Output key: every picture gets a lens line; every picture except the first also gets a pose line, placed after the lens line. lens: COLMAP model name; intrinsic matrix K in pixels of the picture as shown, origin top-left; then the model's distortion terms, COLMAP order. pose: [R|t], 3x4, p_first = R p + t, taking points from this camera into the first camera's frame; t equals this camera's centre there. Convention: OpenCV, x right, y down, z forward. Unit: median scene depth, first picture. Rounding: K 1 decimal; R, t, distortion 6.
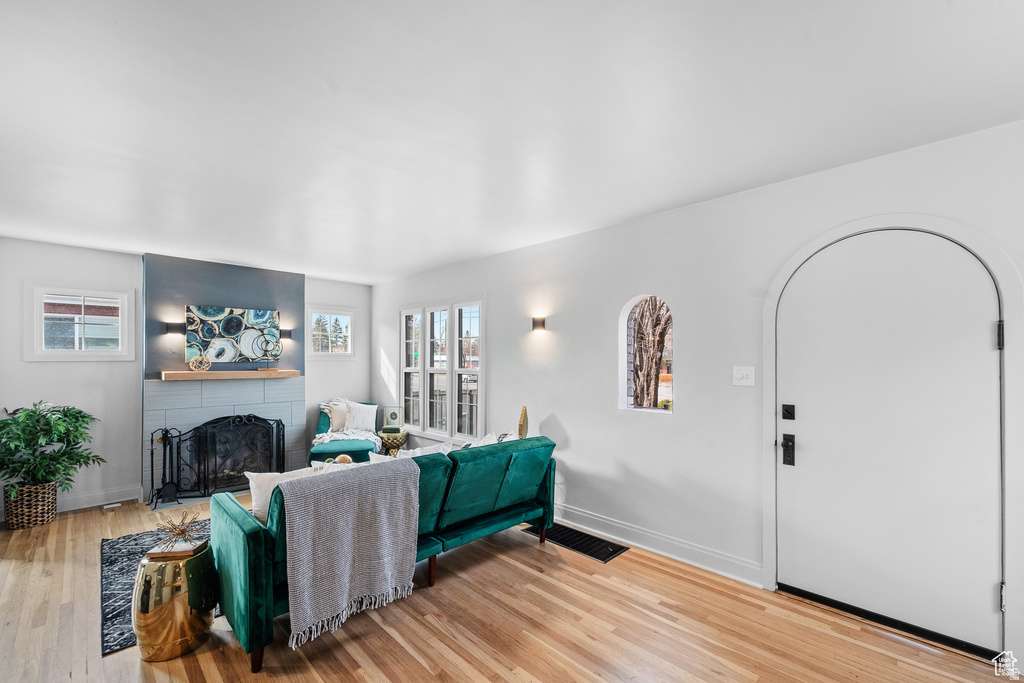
lens RADIAL K [[423.1, 0, 521.8], [0, 423.1, 362.7], [0, 0, 1]] dist [-0.001146, -0.000309]
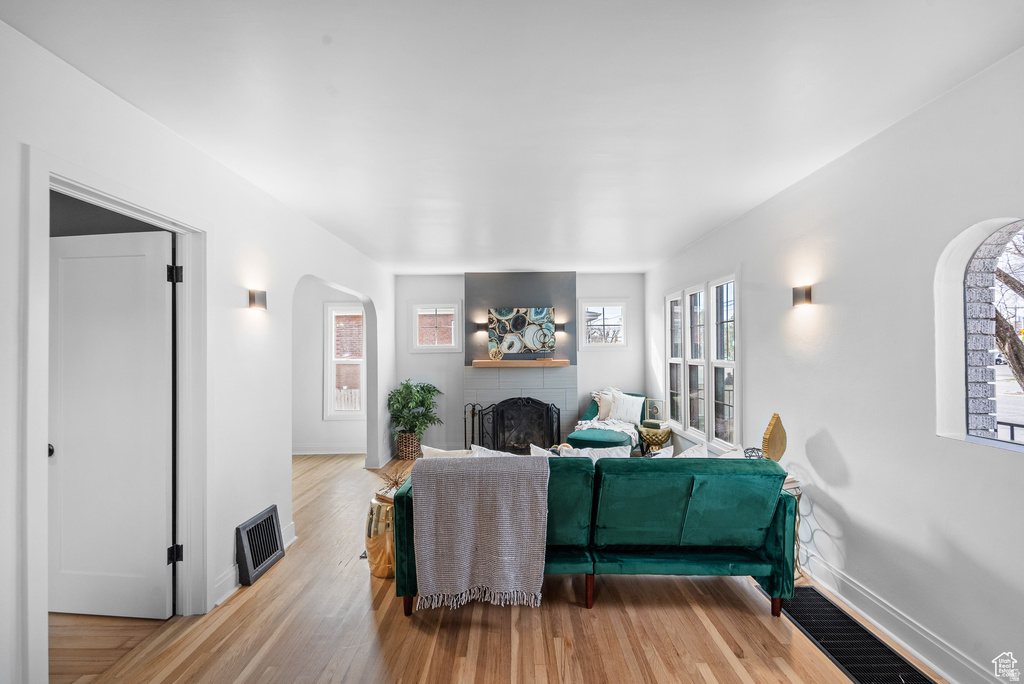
lens RADIAL K [[421.7, 0, 515.1], [0, 421.7, 350.6], [0, 0, 1]] dist [-0.000982, -0.000795]
pose [[0.695583, -0.008073, -0.718400, 0.188670], [0.004845, 0.999967, -0.006545, -0.000217], [0.718429, 0.001072, 0.695599, 0.170321]]
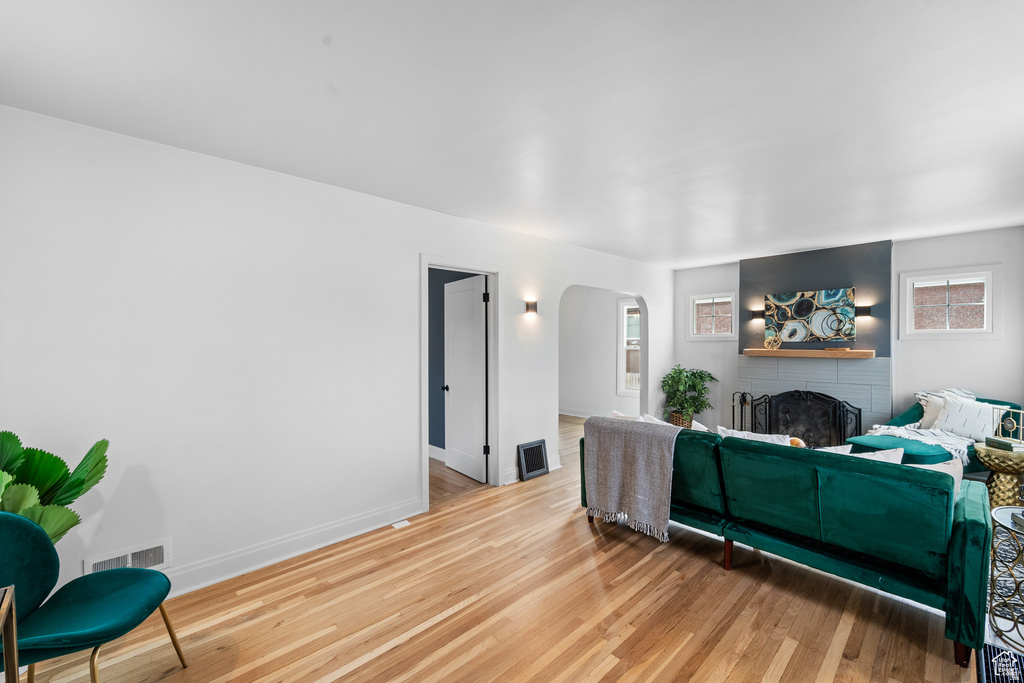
lens RADIAL K [[421.7, 0, 515.1], [0, 421.7, 350.1], [0, 0, 1]] dist [-0.000982, -0.000795]
pose [[-0.034854, 0.022084, -0.999148, 0.468067], [-0.000798, 0.999755, 0.022125, -0.003019], [0.999392, 0.001568, -0.034828, 0.325940]]
